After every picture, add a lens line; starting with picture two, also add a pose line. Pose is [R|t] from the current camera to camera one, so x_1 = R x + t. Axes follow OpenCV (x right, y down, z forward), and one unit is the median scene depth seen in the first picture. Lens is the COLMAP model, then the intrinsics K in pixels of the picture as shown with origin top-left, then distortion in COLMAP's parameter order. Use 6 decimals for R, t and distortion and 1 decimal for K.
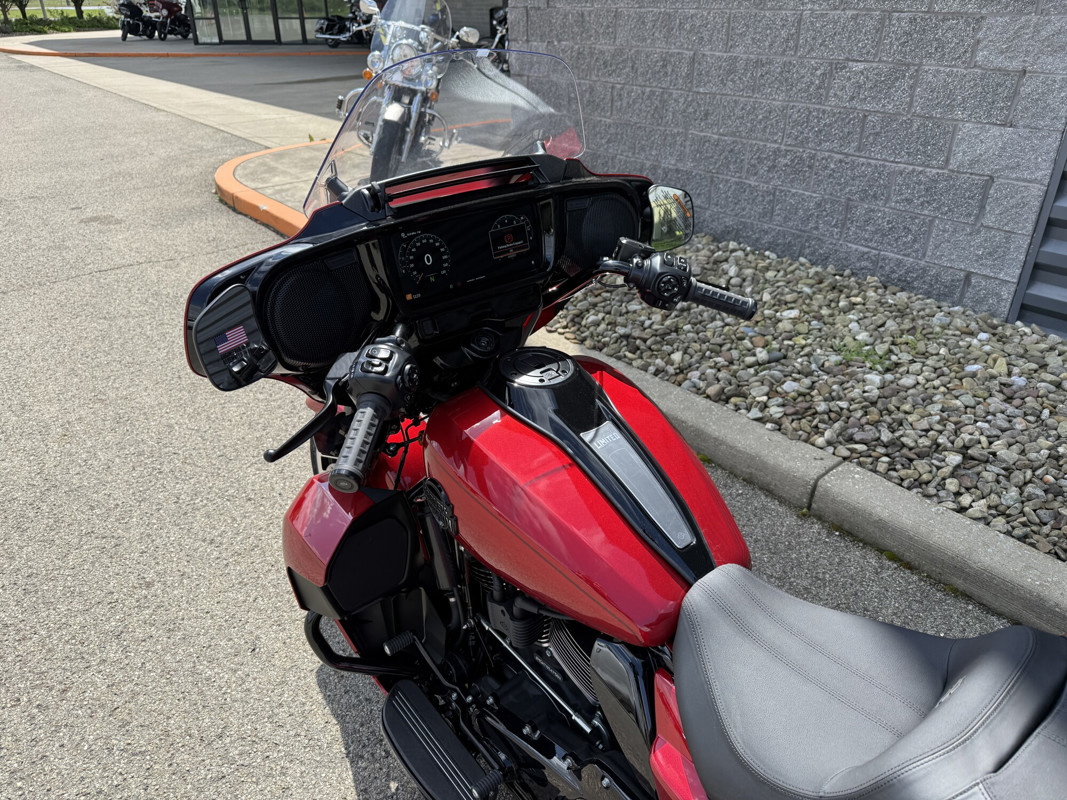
lens RADIAL K [[756.3, 0, 532.6], [0, 756.3, 411.5], [0, 0, 1]] dist [0.022368, -0.037188]
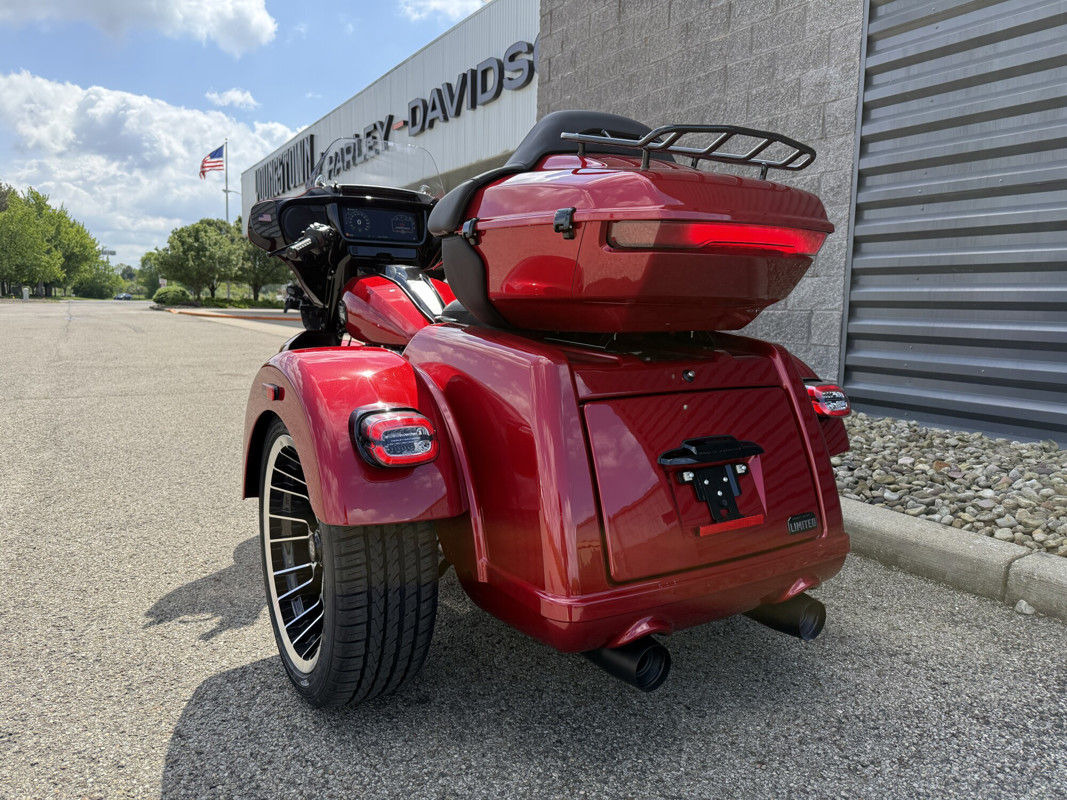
lens RADIAL K [[756.3, 0, 526.9], [0, 756.3, 396.1], [0, 0, 1]] dist [0.022368, -0.037188]
pose [[0.988523, 0.046980, -0.143577, 0.263752], [-0.097114, 0.925633, -0.365750, 0.395452], [0.115717, 0.375496, 0.919572, -0.311717]]
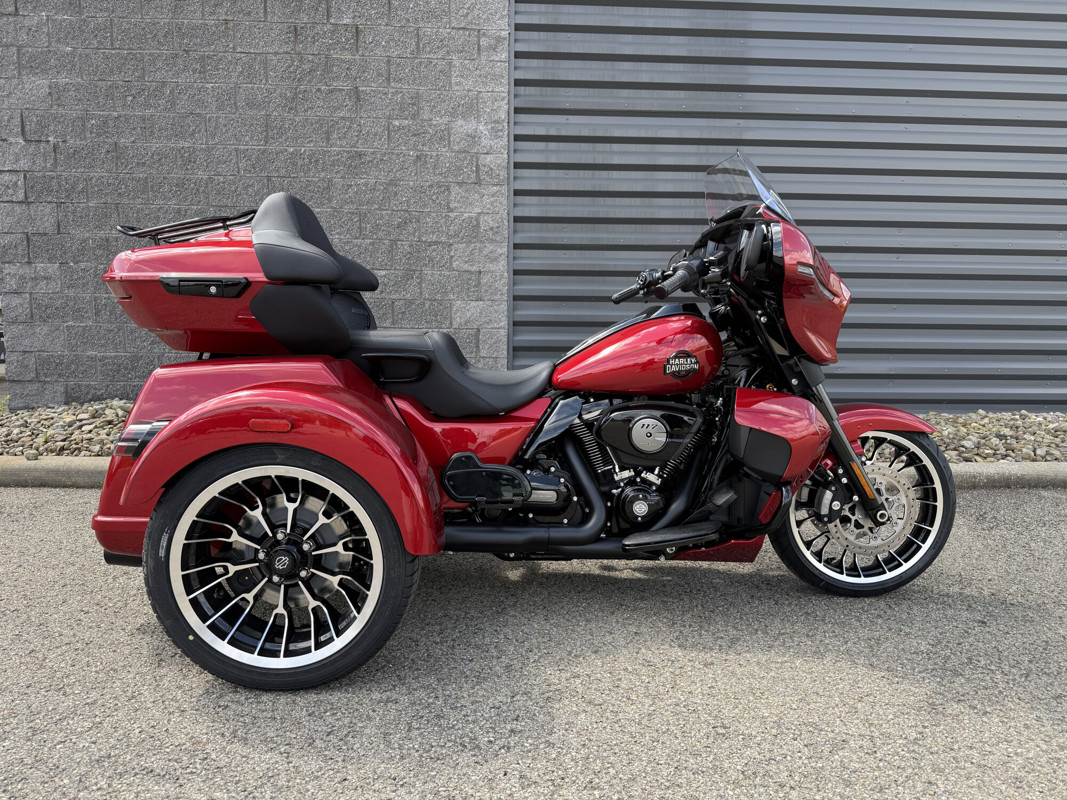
lens RADIAL K [[756.3, 0, 534.5], [0, 756.3, 410.7], [0, 0, 1]] dist [0.022368, -0.037188]
pose [[0.594535, -0.082812, 0.799794, -0.650547], [0.370602, 0.910951, -0.181169, 0.199588], [-0.713570, 0.404117, 0.572282, 0.006640]]
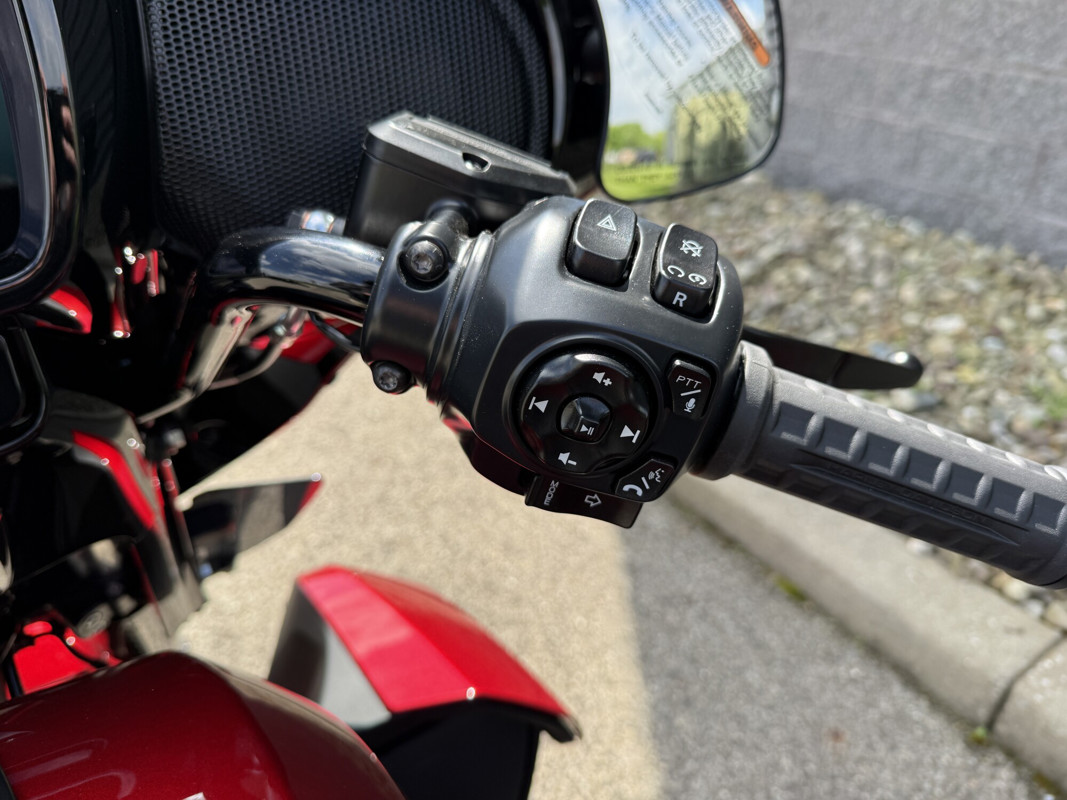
lens RADIAL K [[807.6, 0, 542.6], [0, 807.6, 401.6], [0, 0, 1]] dist [-0.041820, 0.004879]
pose [[0.994945, 0.051835, -0.086009, 0.072224], [-0.049724, 0.998411, 0.026500, -0.066882], [0.087246, -0.022090, 0.995942, 0.325427]]
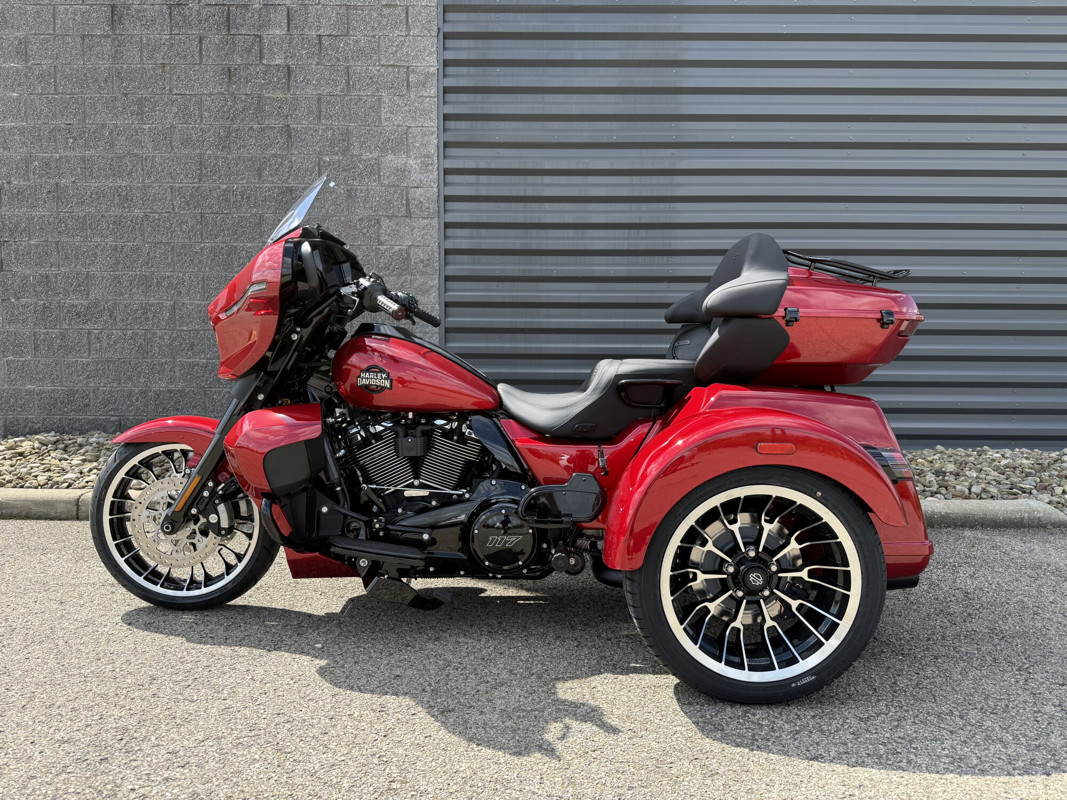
lens RADIAL K [[756.3, 0, 536.9], [0, 756.3, 409.4], [0, 0, 1]] dist [0.022368, -0.037188]
pose [[0.640254, -0.037785, 0.767233, -0.473807], [0.356673, 0.899219, -0.253358, 0.291976], [-0.680337, 0.435865, 0.589205, -0.131037]]
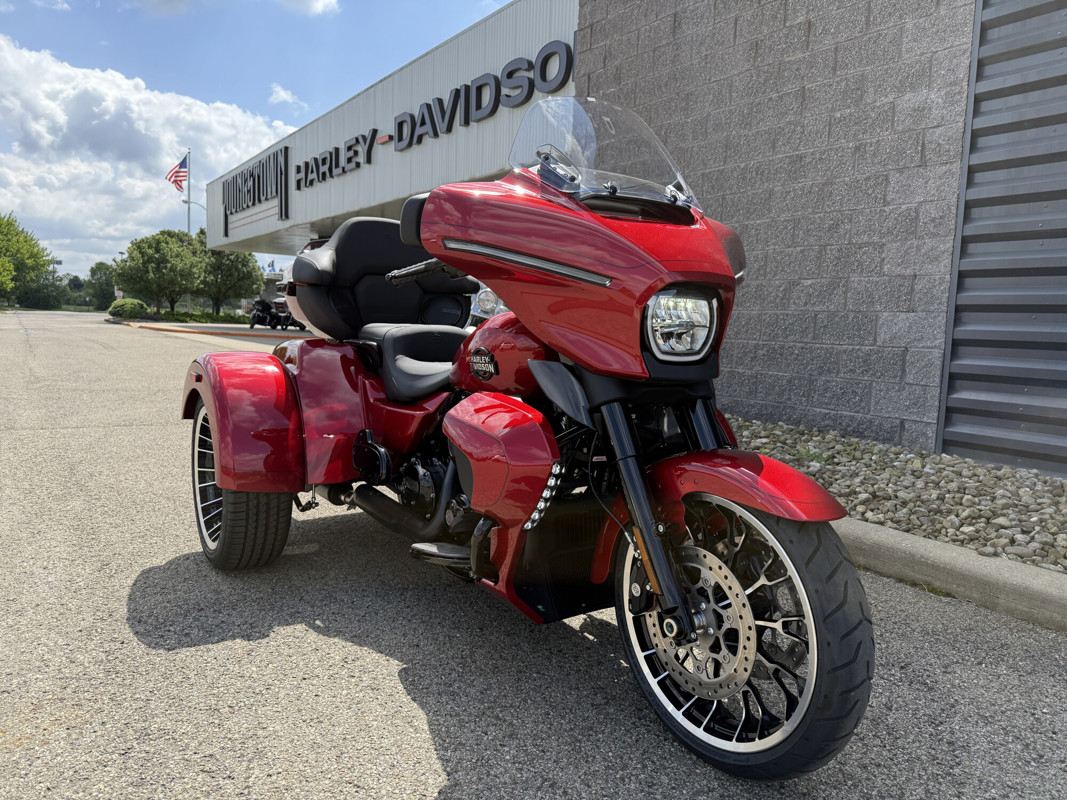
lens RADIAL K [[756.3, 0, 529.9], [0, 756.3, 403.6], [0, 0, 1]] dist [0.022368, -0.037188]
pose [[0.994803, 0.055438, -0.085398, 0.050568], [-0.084213, 0.919427, -0.384137, 0.338813], [0.057221, 0.389333, 0.919318, -0.236518]]
